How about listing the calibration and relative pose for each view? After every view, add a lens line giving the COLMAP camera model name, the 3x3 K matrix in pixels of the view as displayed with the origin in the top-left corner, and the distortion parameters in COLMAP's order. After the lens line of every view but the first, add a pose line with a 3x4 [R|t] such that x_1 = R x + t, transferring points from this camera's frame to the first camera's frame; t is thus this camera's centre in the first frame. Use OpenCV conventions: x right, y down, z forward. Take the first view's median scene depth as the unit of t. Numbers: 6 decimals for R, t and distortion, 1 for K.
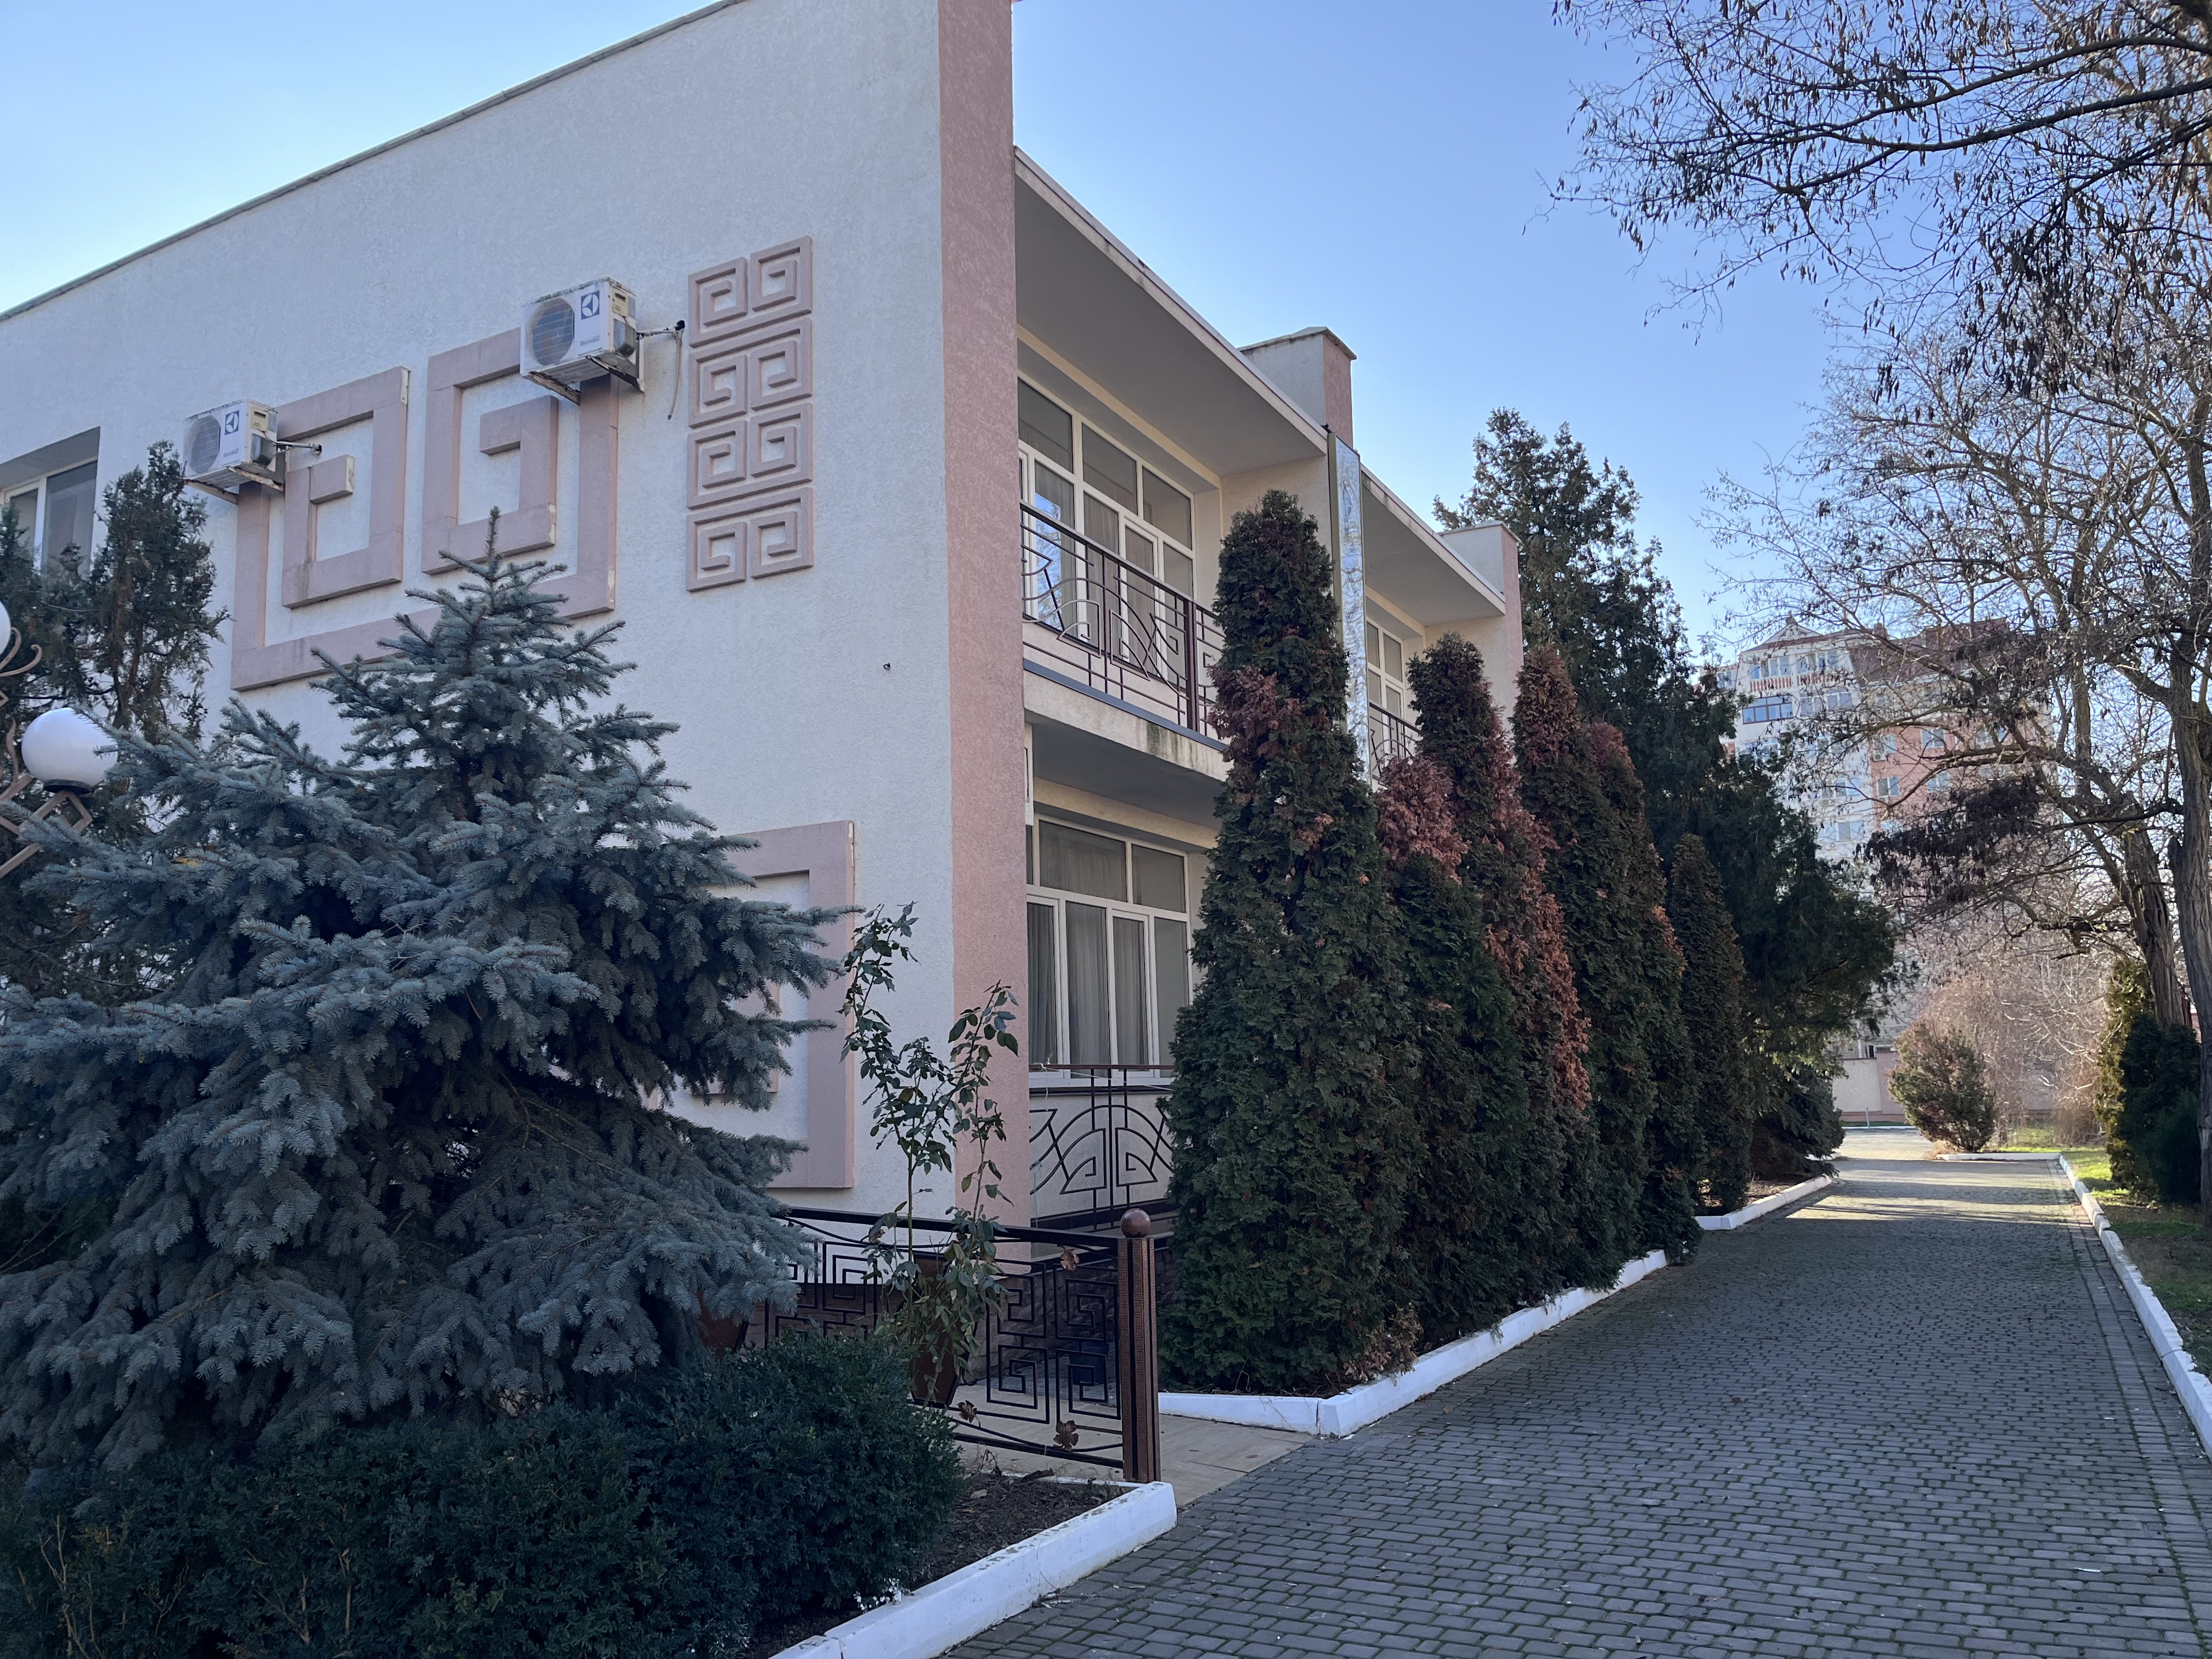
lens RADIAL K [[1639.7, 0, 1105.4], [0, 1639.7, 844.0], [0, 0, 1]] dist [0.129154, -0.177031]
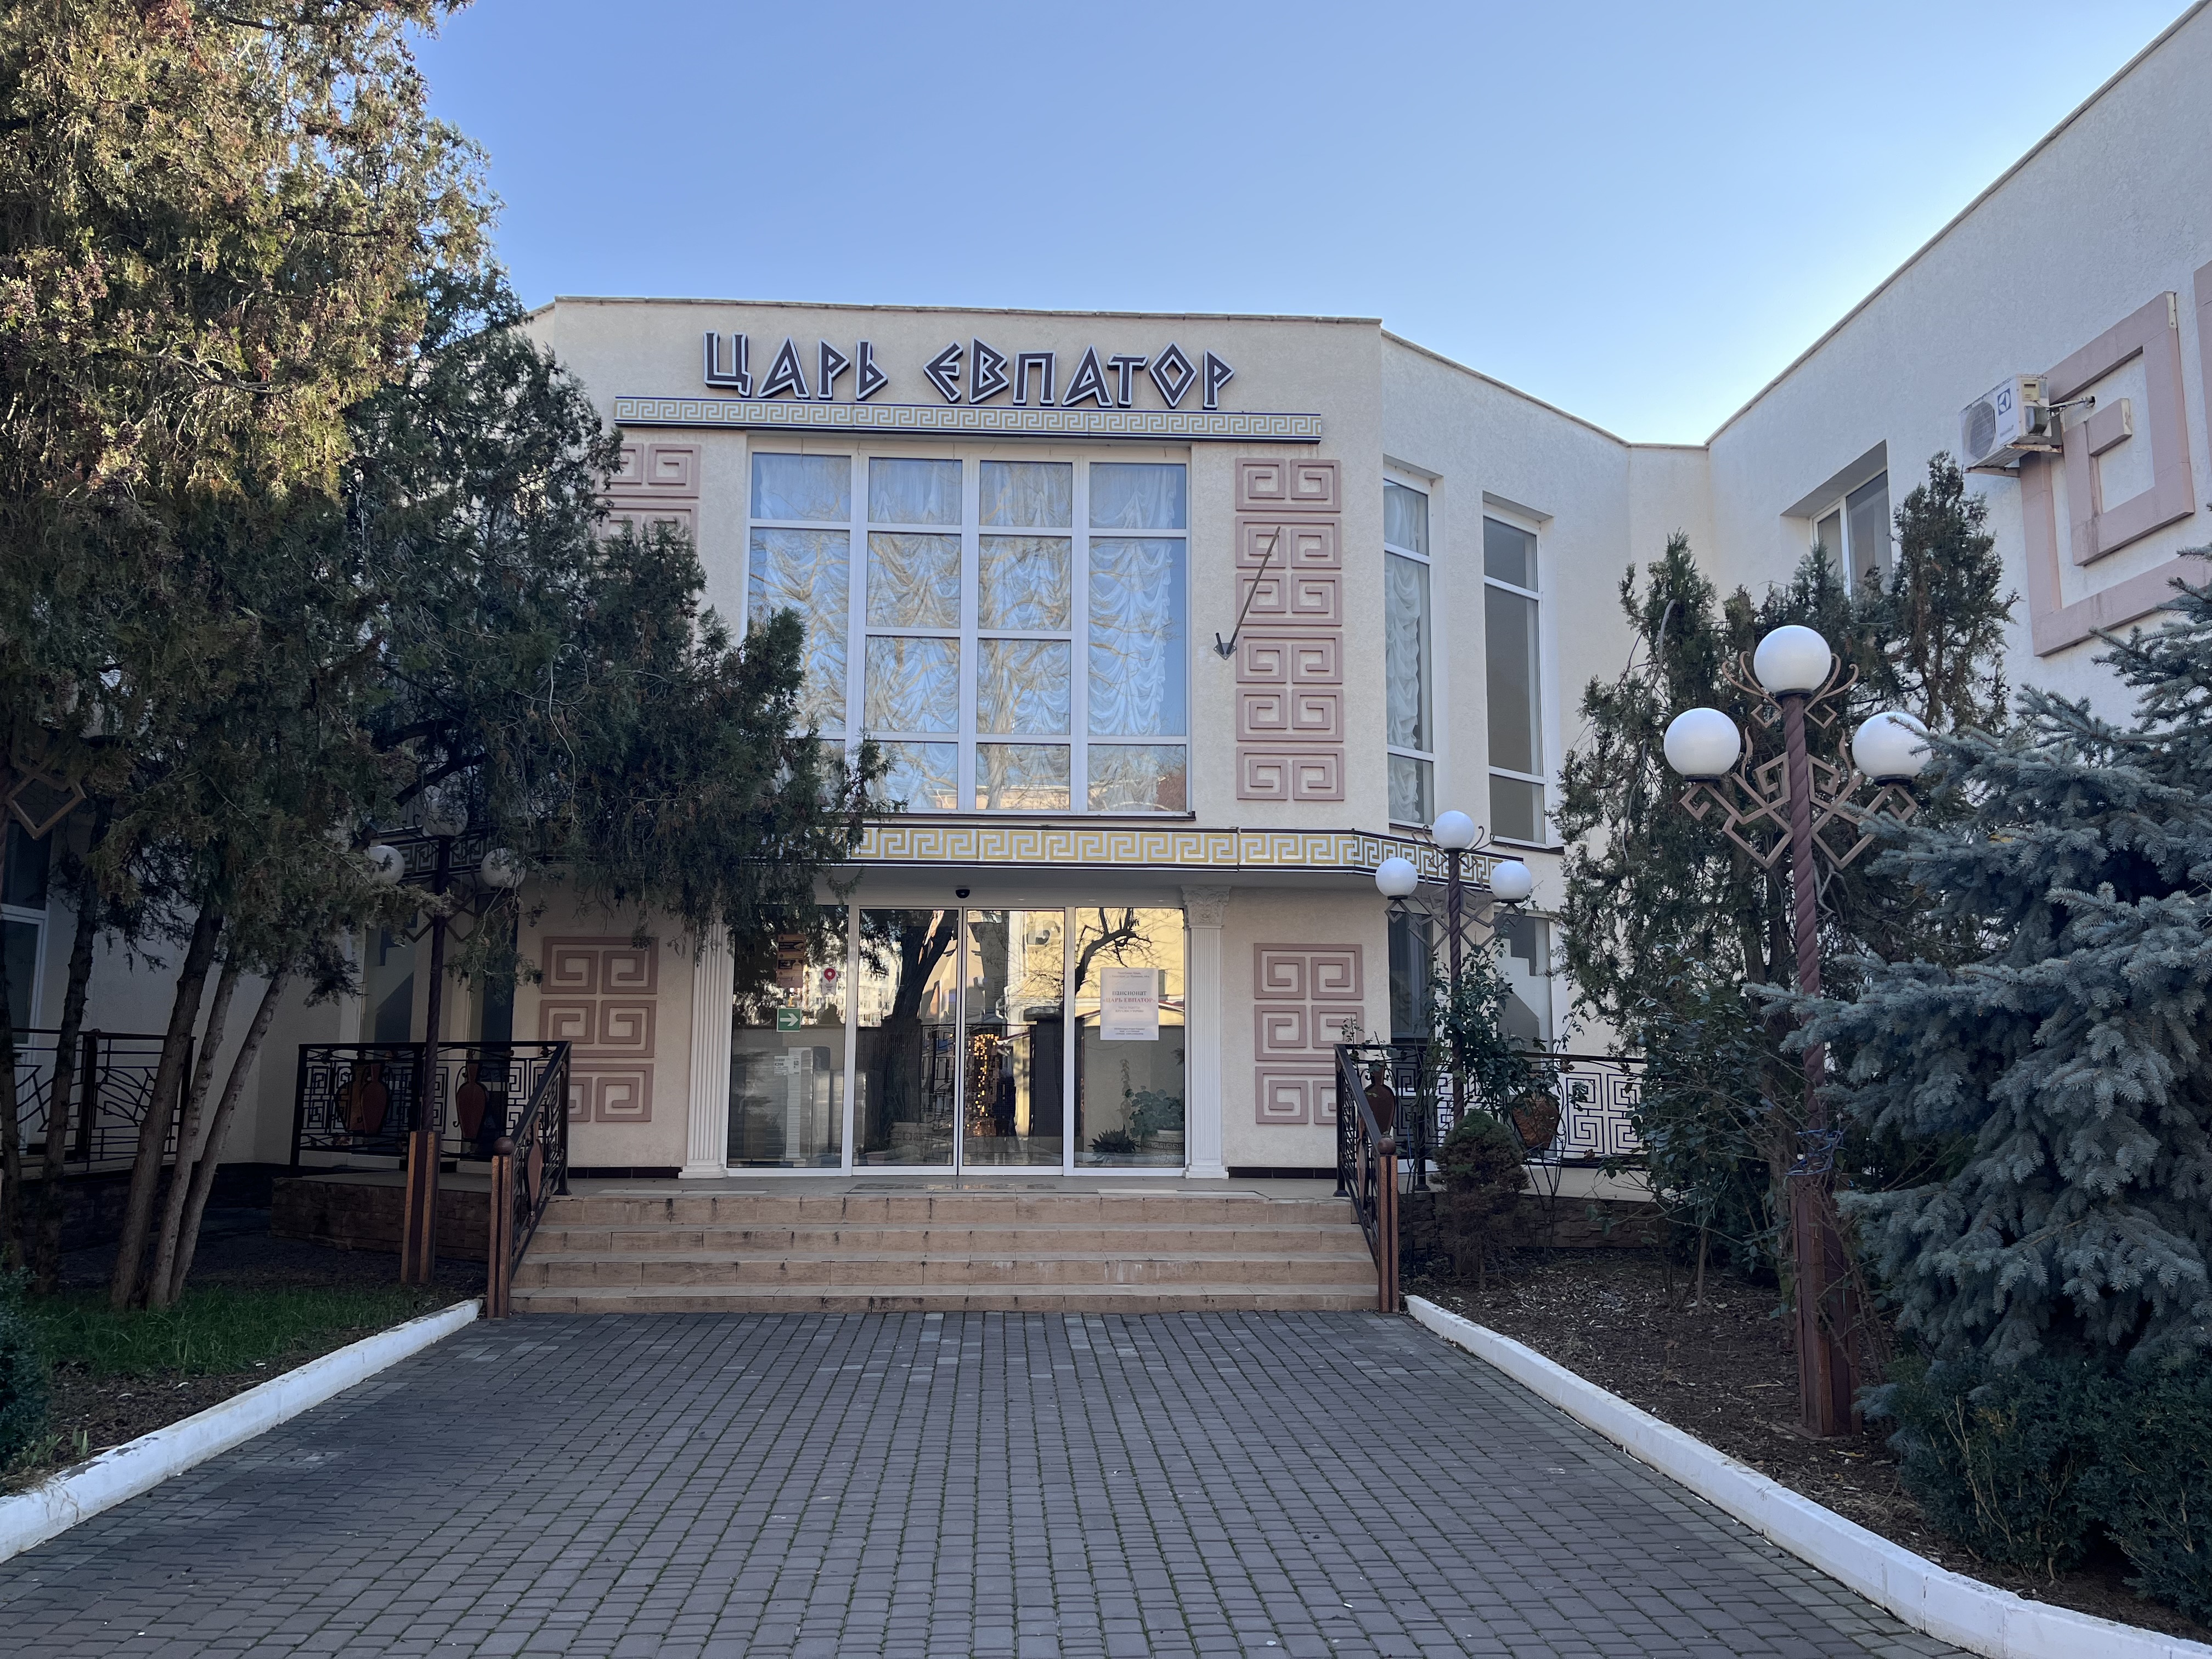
lens RADIAL K [[1639.7, 0, 1105.4], [0, 1639.7, 844.0], [0, 0, 1]] dist [0.129154, -0.177031]
pose [[0.533920, -0.084878, -0.841264, 0.078658], [0.107494, 0.993690, -0.032035, -0.014292], [0.838674, -0.073327, 0.539675, -0.111847]]
